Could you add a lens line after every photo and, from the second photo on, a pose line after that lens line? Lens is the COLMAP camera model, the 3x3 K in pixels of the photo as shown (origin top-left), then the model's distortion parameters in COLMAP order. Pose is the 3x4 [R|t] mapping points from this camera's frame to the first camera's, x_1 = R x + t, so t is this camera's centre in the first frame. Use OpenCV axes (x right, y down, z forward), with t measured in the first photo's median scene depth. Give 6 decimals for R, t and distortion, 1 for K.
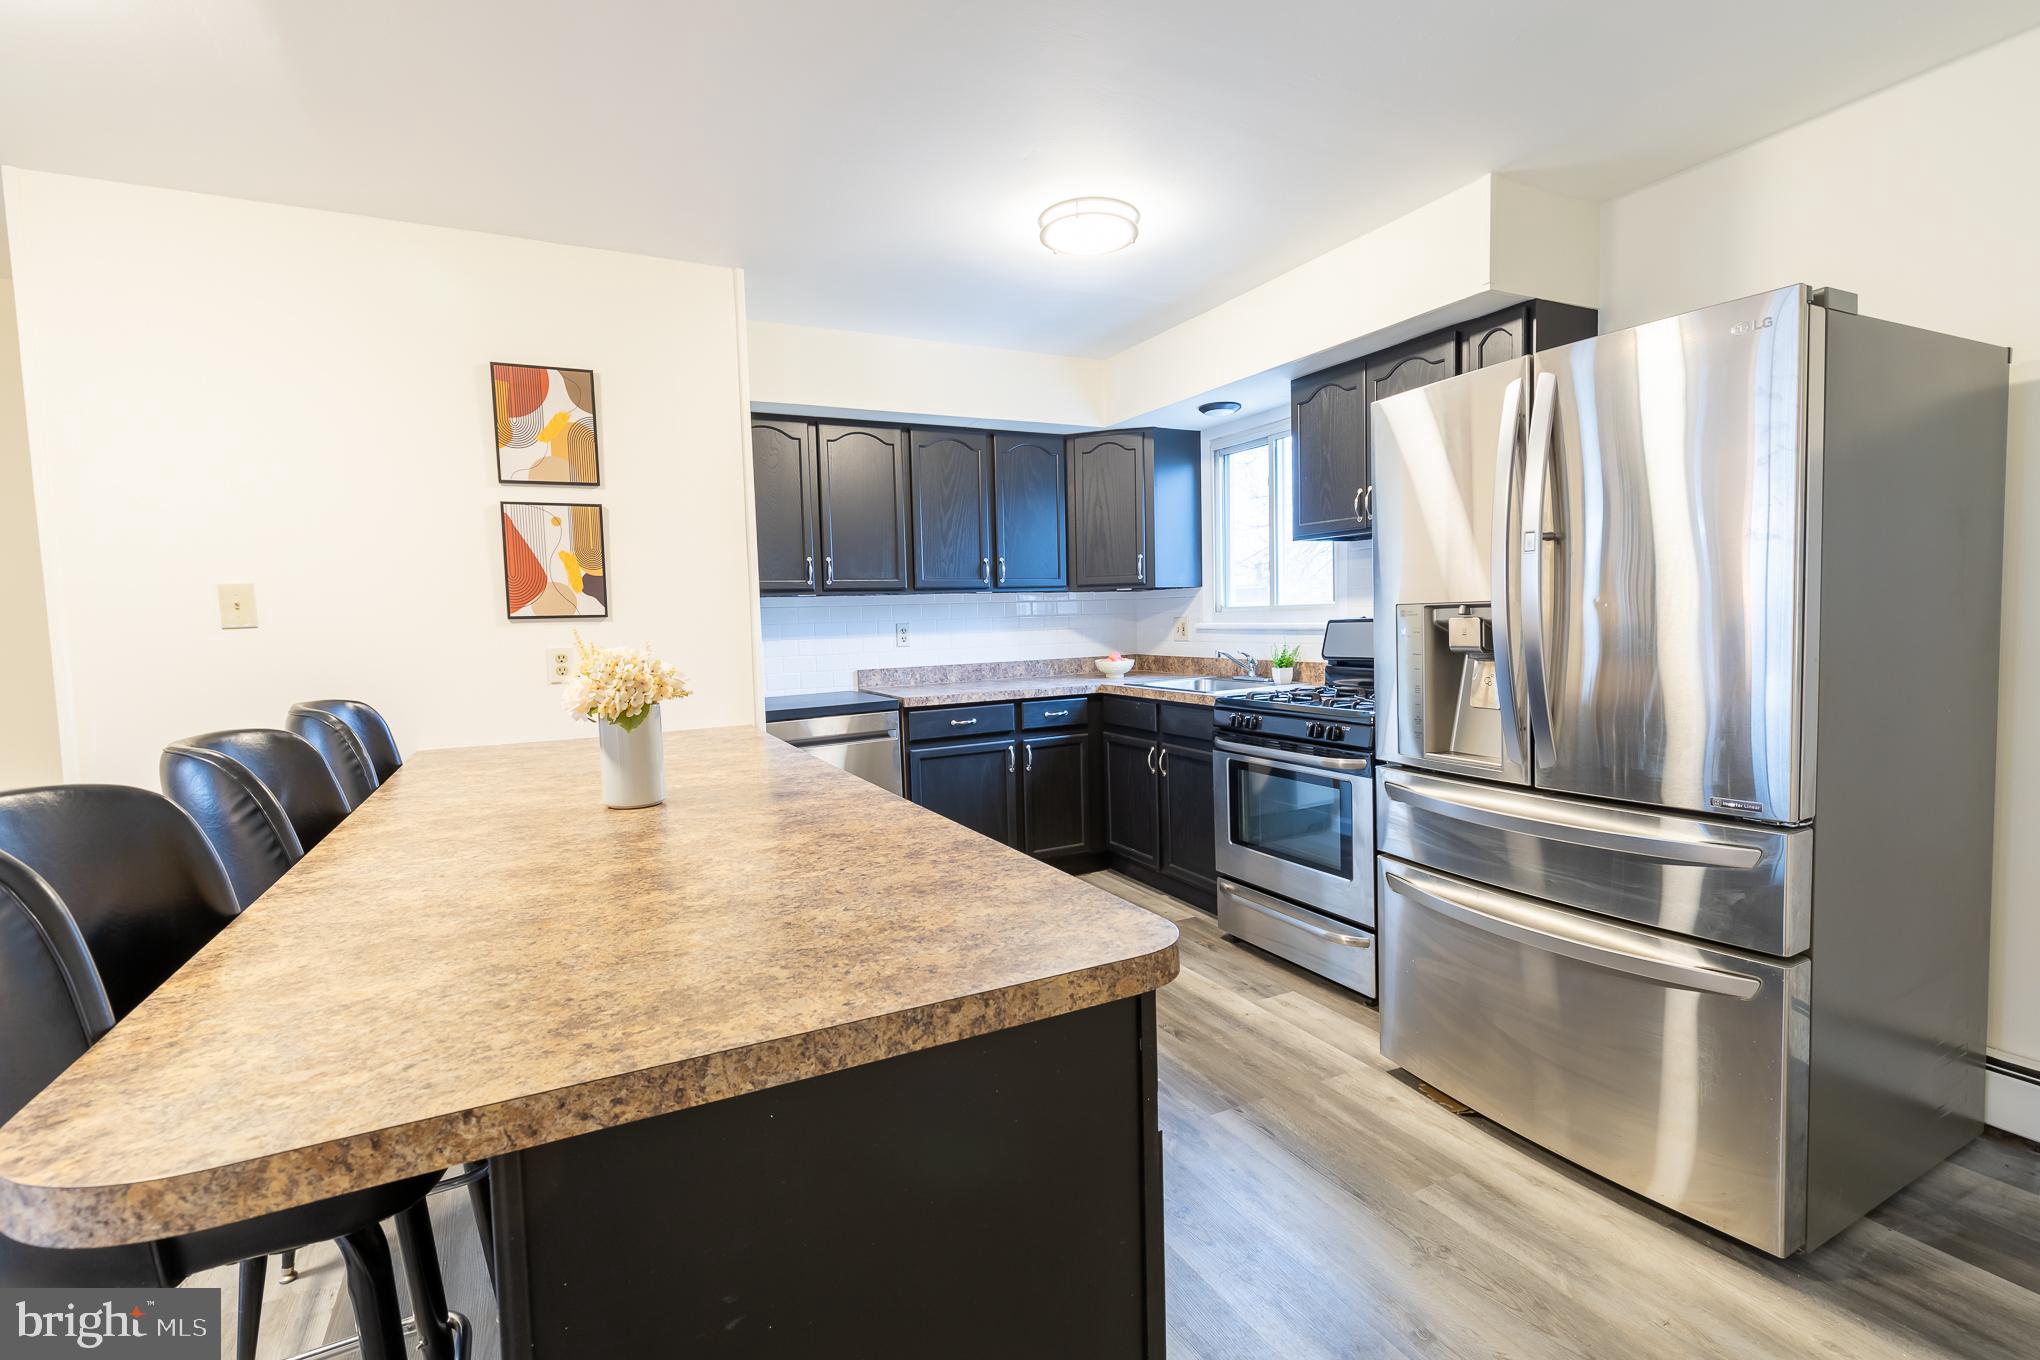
lens RADIAL K [[908.6, 0, 1020.0], [0, 908.6, 680.0], [0, 0, 1]] dist [0.001316, 0.000296]
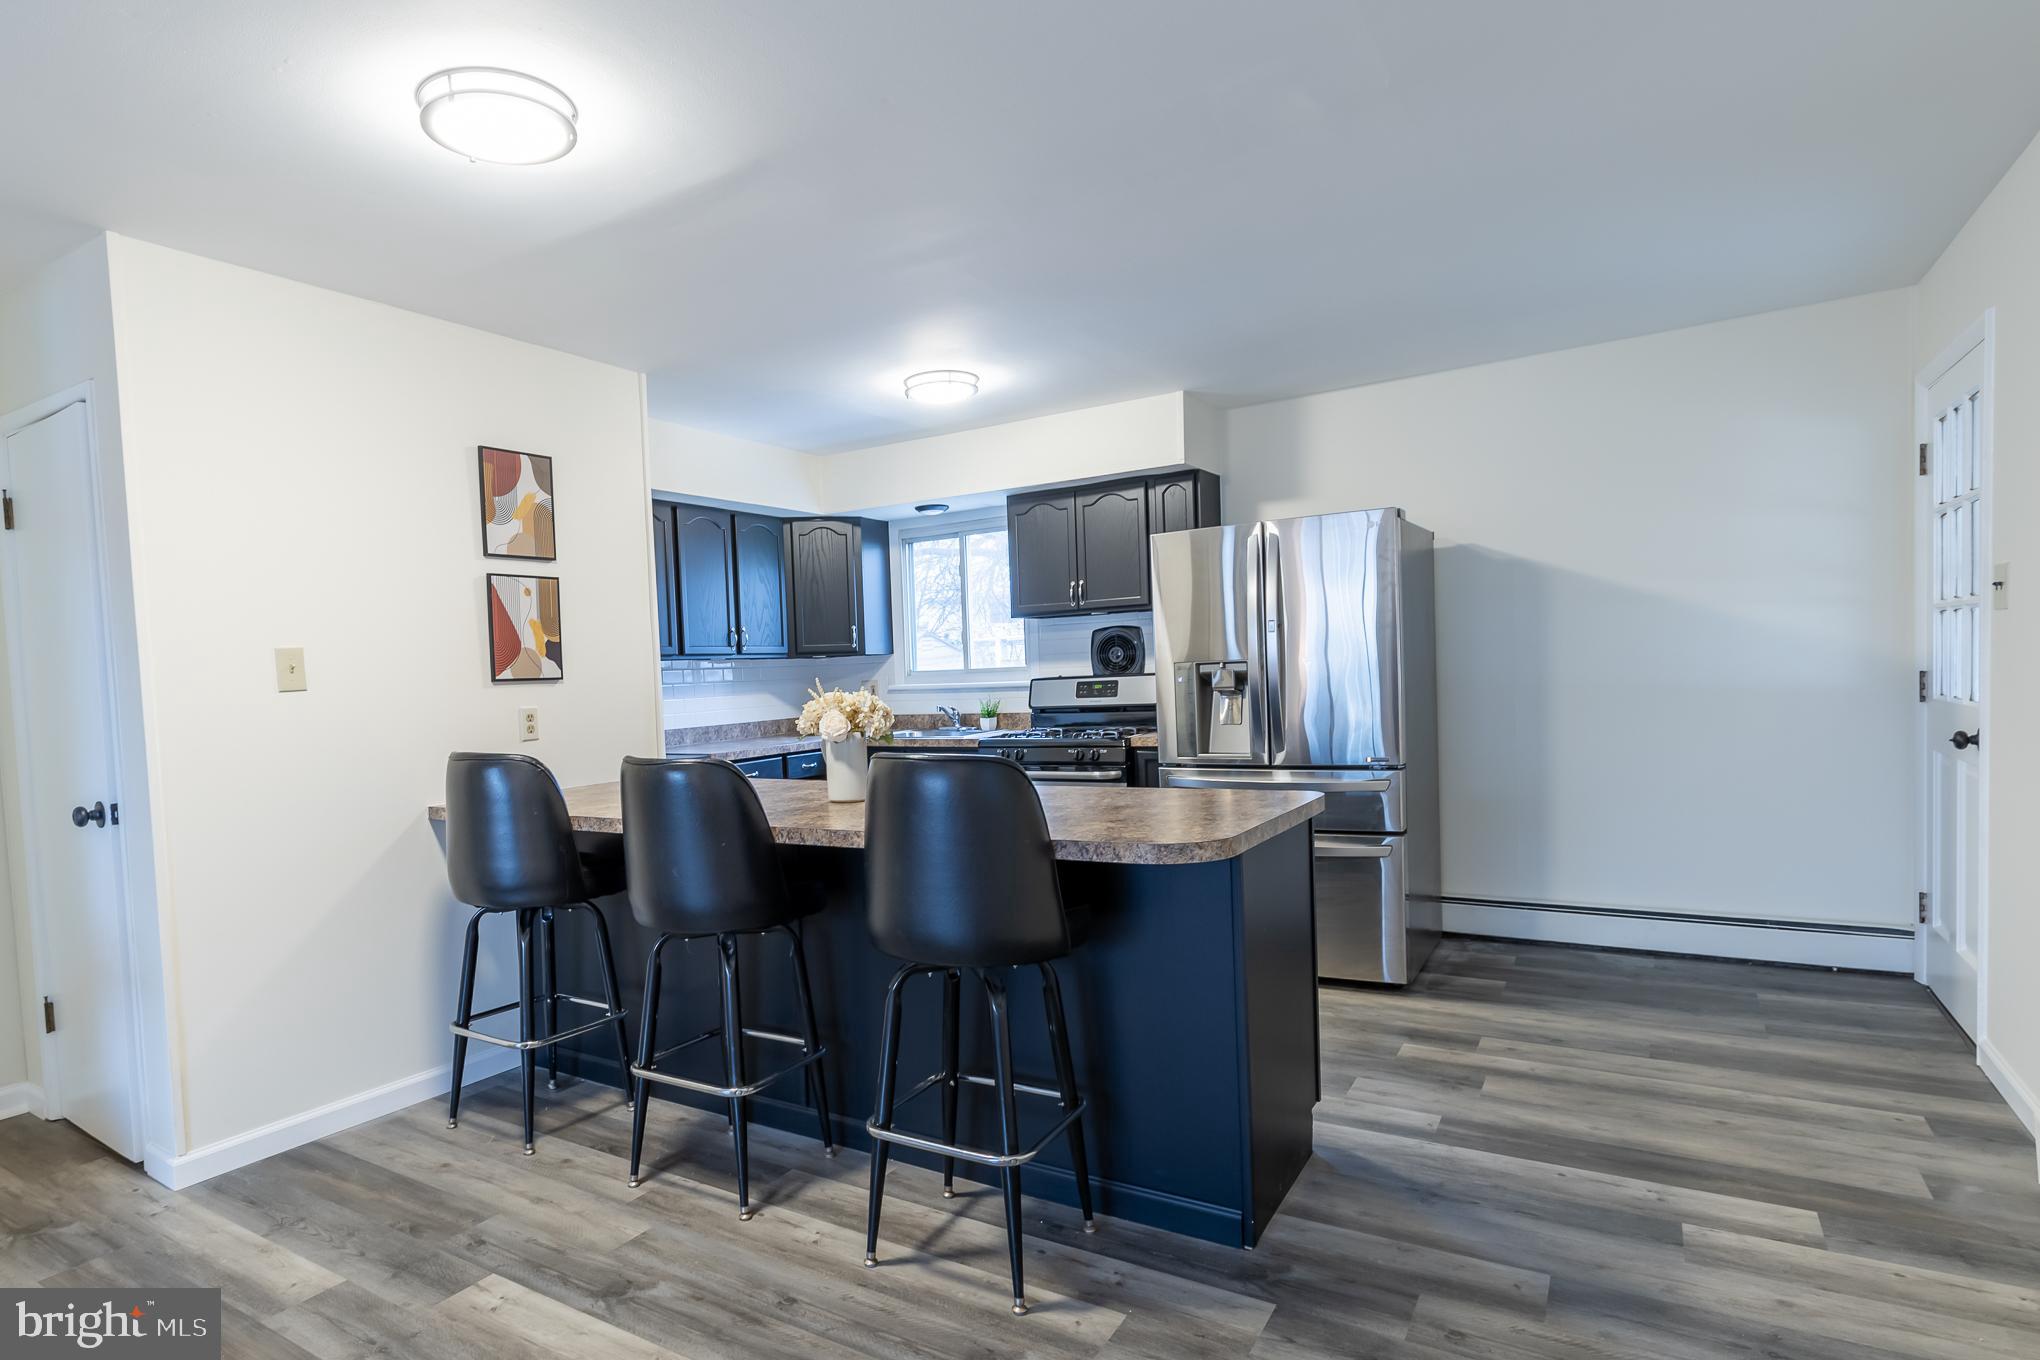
lens RADIAL K [[1085.8, 0, 882.8], [0, 1085.8, 733.7], [0, 0, 1]] dist [0.001053, 0.000413]
pose [[0.881227, -0.033966, 0.471472, -0.544861], [0.049365, 0.998574, -0.020328, 0.031436], [-0.470109, 0.041188, 0.881647, -0.250414]]
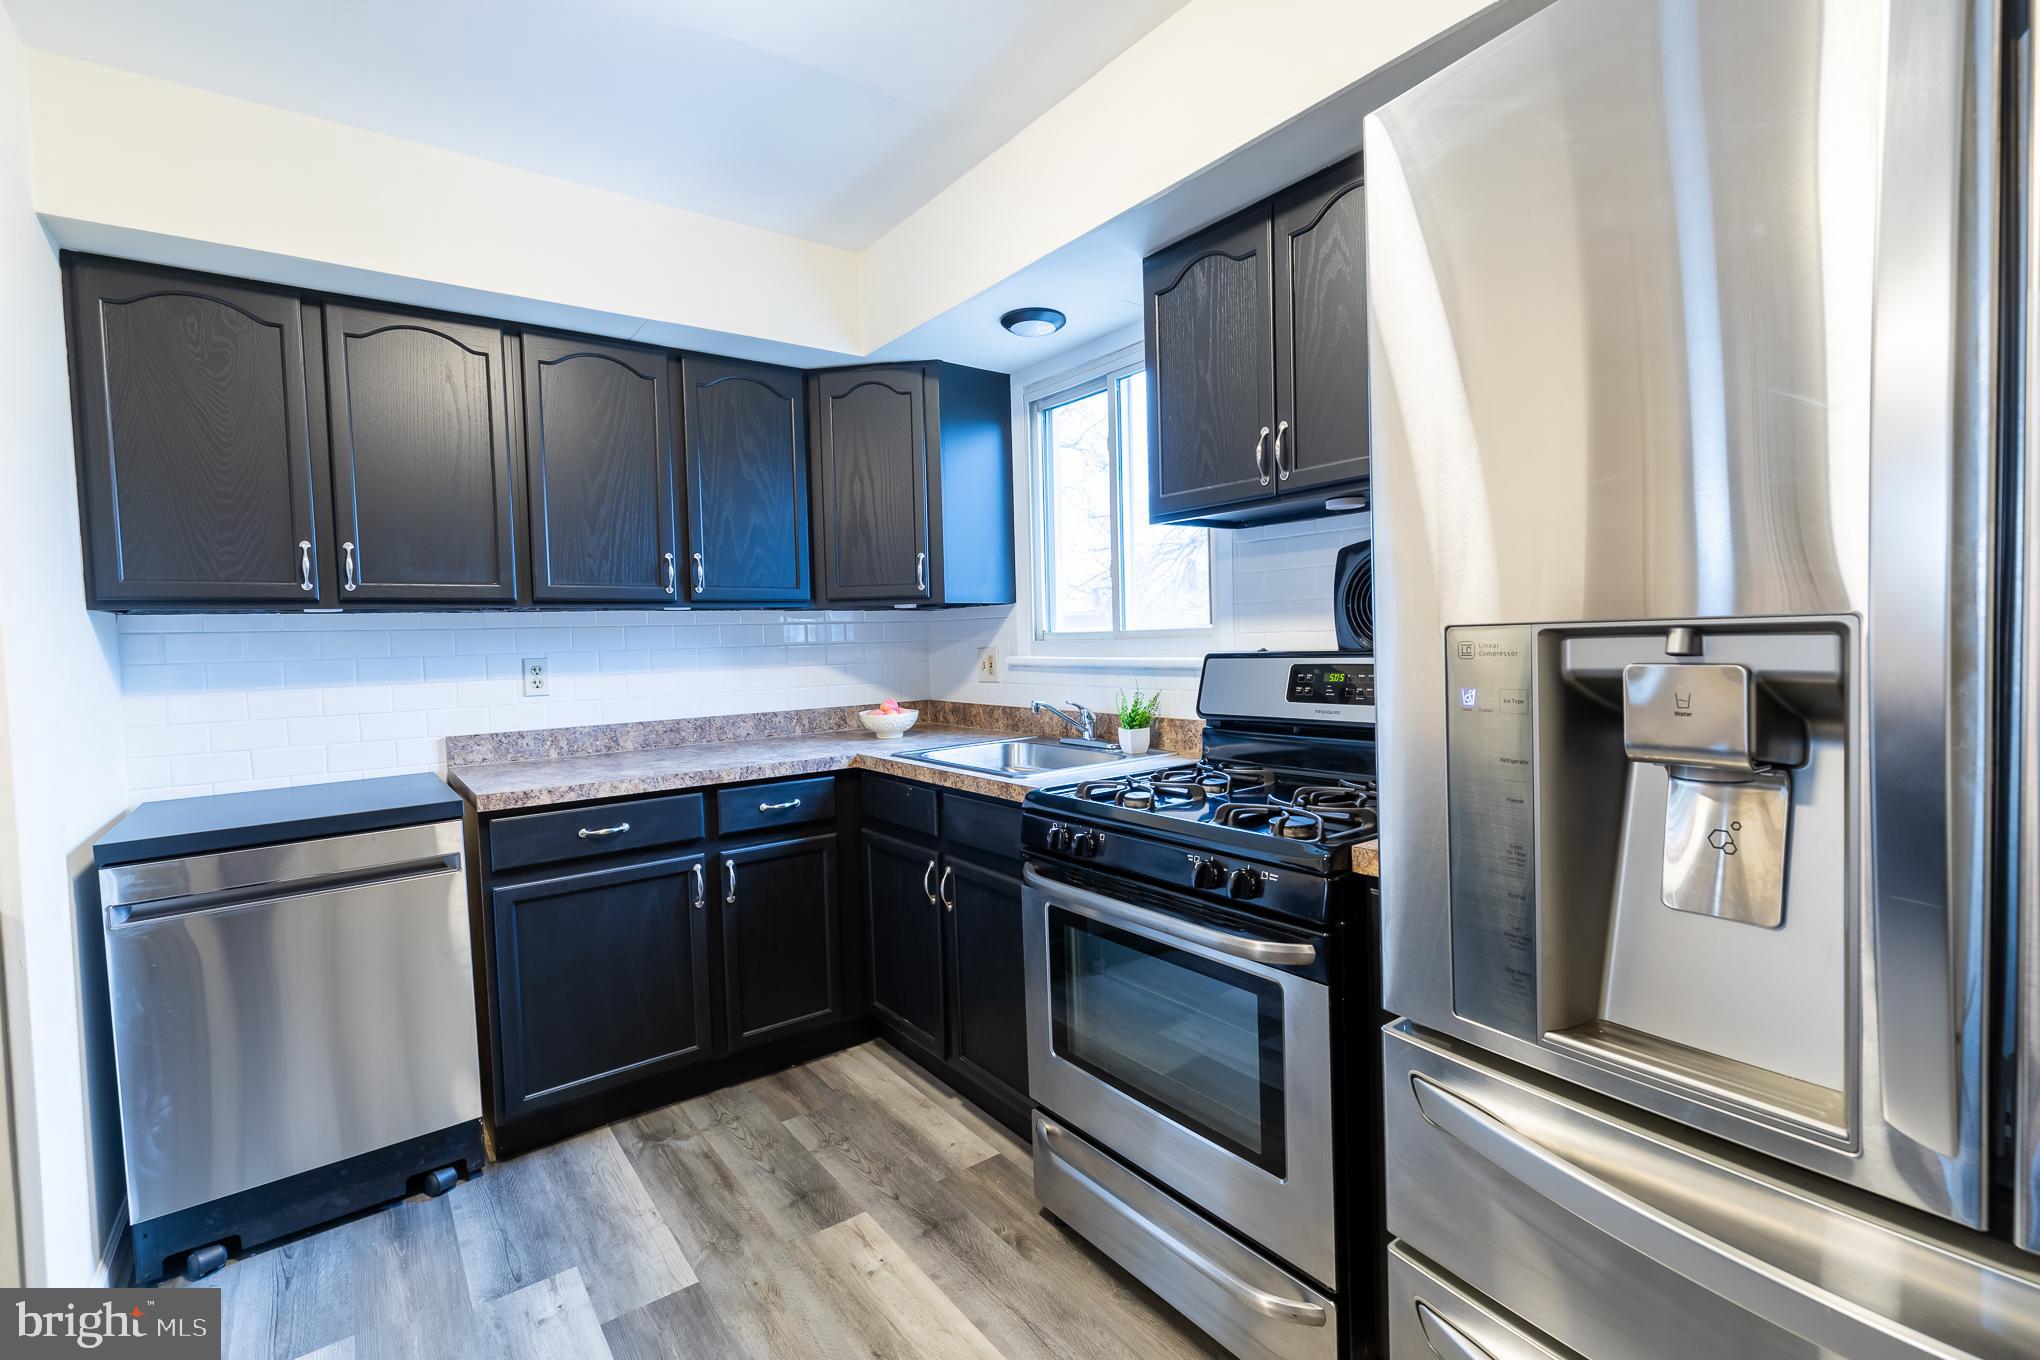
lens RADIAL K [[908.6, 0, 1020.0], [0, 908.6, 680.0], [0, 0, 1]] dist [0.001316, 0.000296]
pose [[0.985496, -0.006633, 0.169567, 0.101752], [0.011437, 0.999560, -0.027371, -0.030621], [-0.169311, 0.028914, 0.985139, 0.383832]]
